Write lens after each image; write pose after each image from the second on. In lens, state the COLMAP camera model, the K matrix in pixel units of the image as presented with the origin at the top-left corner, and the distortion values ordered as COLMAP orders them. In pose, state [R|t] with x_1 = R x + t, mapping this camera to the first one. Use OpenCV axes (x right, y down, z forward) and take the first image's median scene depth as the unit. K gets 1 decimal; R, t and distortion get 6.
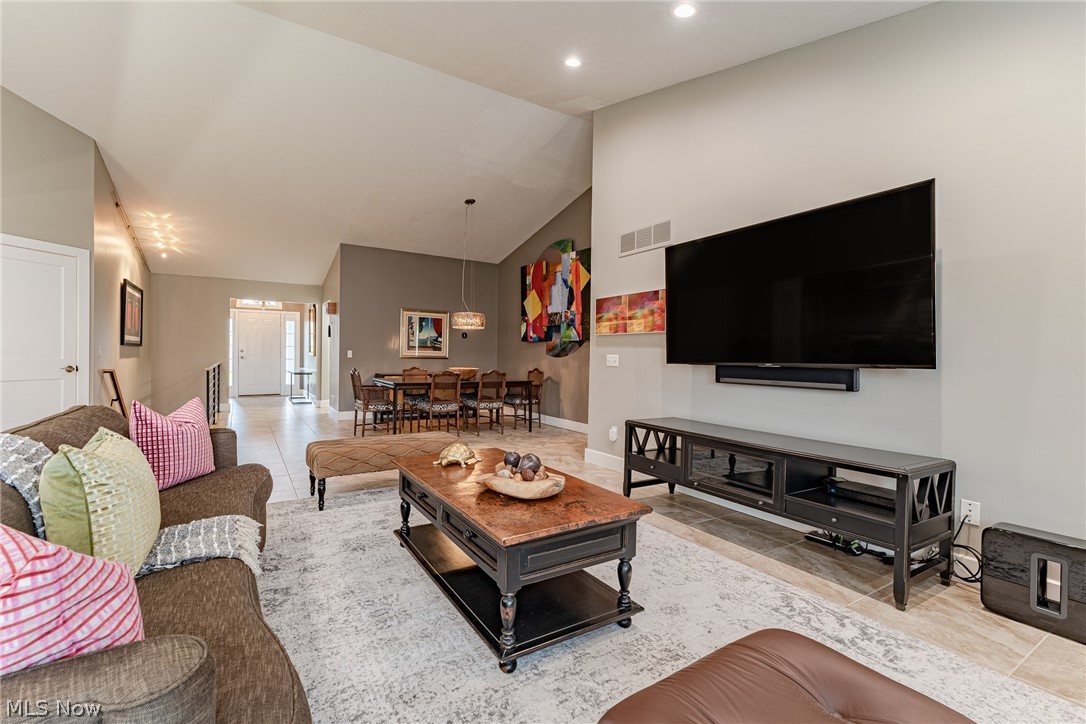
lens RADIAL K [[457.3, 0, 493.3], [0, 457.3, 357.5], [0, 0, 1]] dist [0.000122, -0.000047]
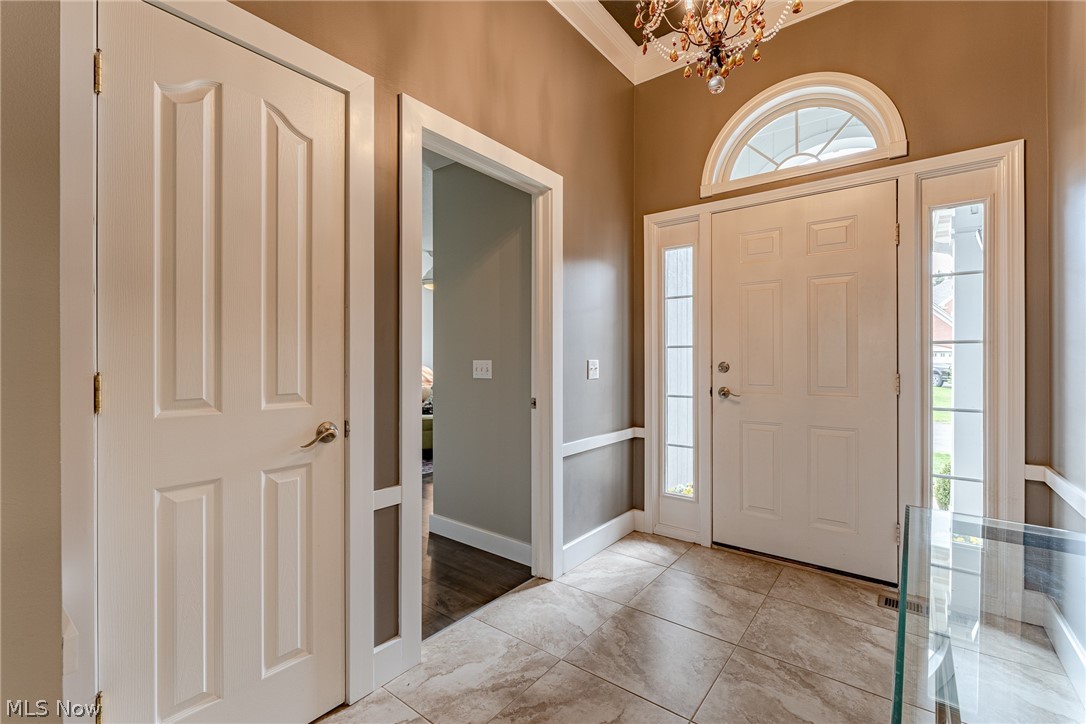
lens RADIAL K [[470.8, 0, 543.0], [0, 470.8, 362.0], [0, 0, 1]] dist [-0.000059, -0.000037]
pose [[0.394196, -0.017676, -0.918856, -0.529736], [-0.005826, 0.999747, -0.021732, -0.016350], [0.919008, 0.013920, 0.393993, 1.216845]]
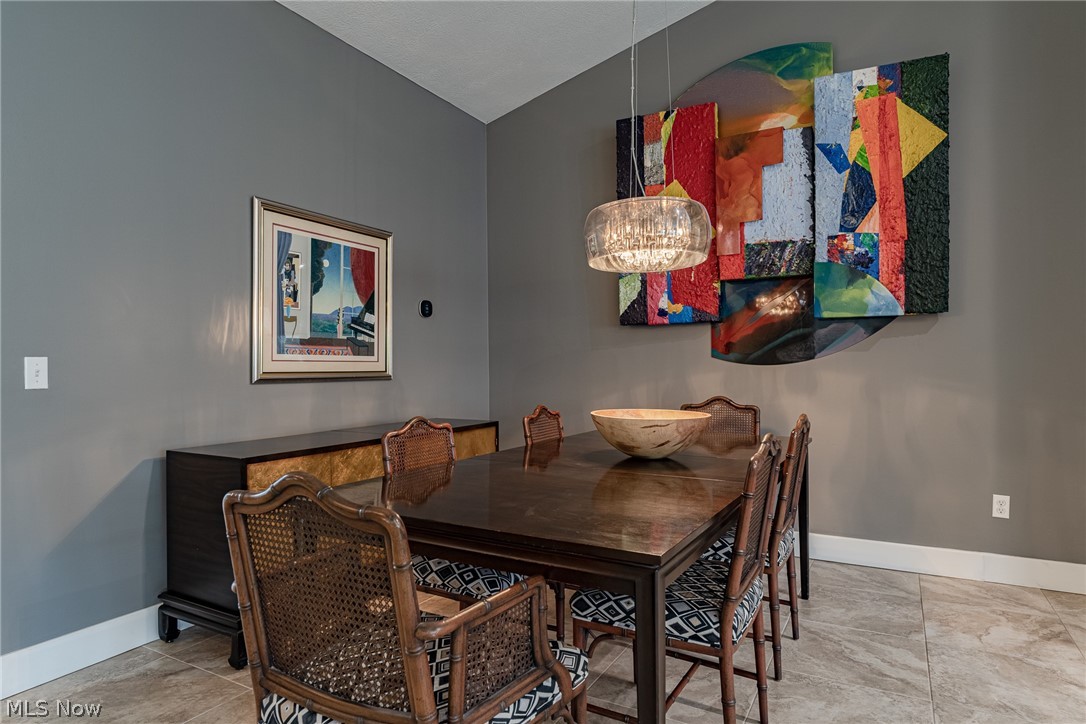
lens RADIAL K [[627.0, 0, 543.0], [0, 627.0, 362.0], [0, 0, 1]] dist [0.001147, 0.000263]
pose [[0.852376, -0.020970, 0.522509, -0.273280], [0.026716, 0.999637, -0.003465, -0.005479], [-0.522247, 0.016913, 0.852627, 0.647238]]
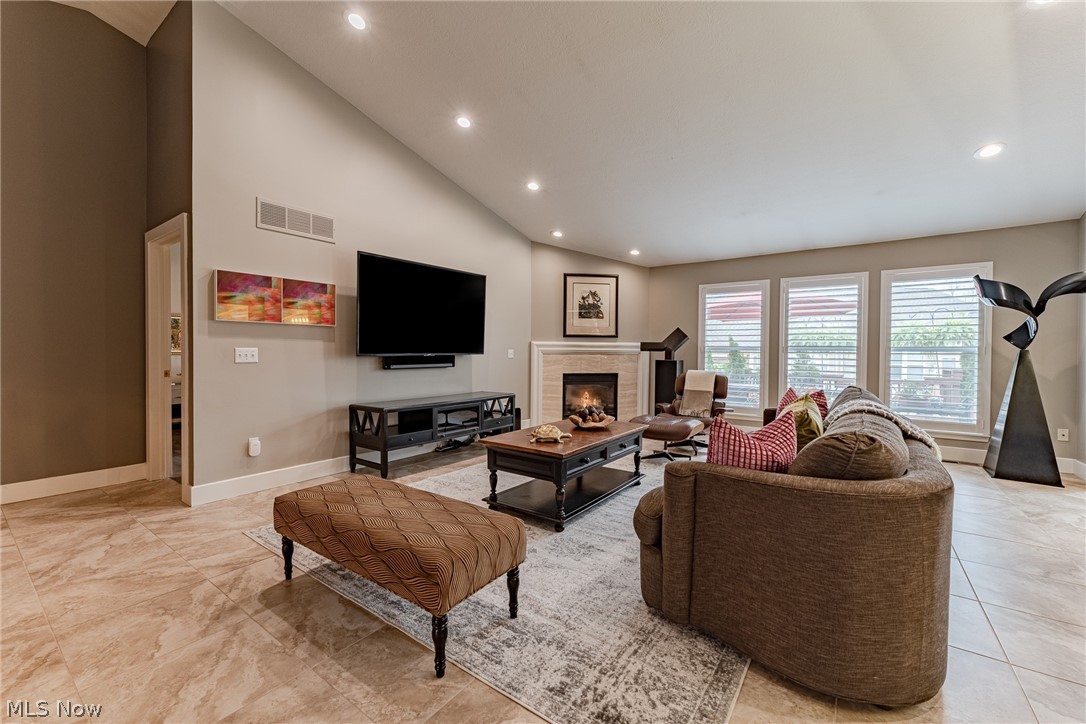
lens RADIAL K [[441.7, 0, 548.5], [0, 441.7, 360.1], [0, 0, 1]] dist [-0.000887, -0.000321]
pose [[-0.441179, -0.035751, 0.896707, -0.399829], [-0.005991, 0.999301, 0.036894, -0.009910], [-0.897399, 0.010904, -0.441084, 0.537191]]
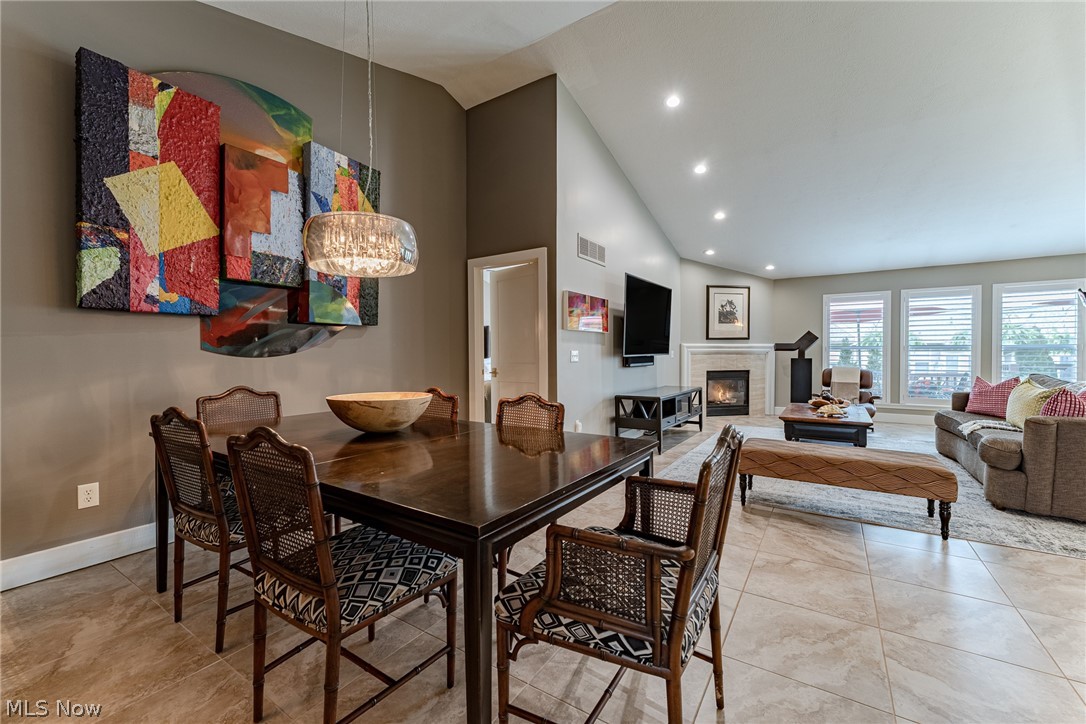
lens RADIAL K [[441.7, 0, 548.5], [0, 441.7, 360.1], [0, 0, 1]] dist [-0.000887, -0.000321]
pose [[-0.477431, -0.026841, 0.878259, -0.351828], [0.003177, 0.999474, 0.032273, -0.009889], [-0.878664, 0.018199, -0.477094, 0.936729]]
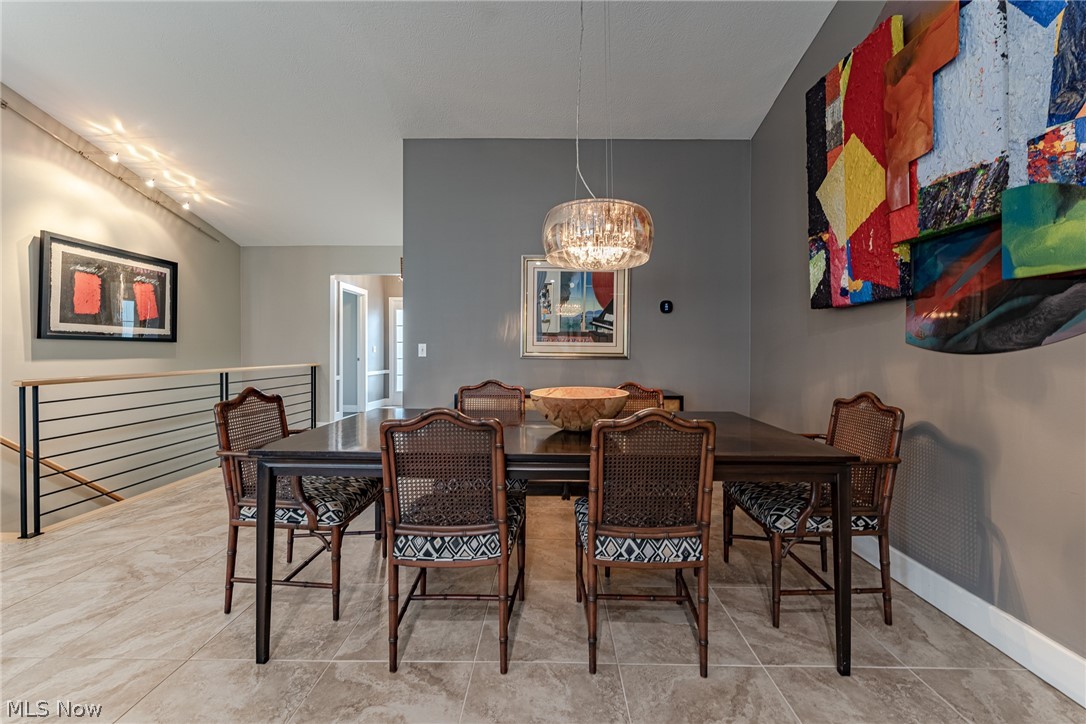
lens RADIAL K [[440.8, 0, 543.6], [0, 440.8, 350.2], [0, 0, 1]] dist [0.001517, -0.000225]
pose [[0.867389, -0.010903, -0.497512, 0.055683], [0.004546, 0.999892, -0.013987, -0.000057], [0.497611, 0.009871, 0.867344, 0.654871]]
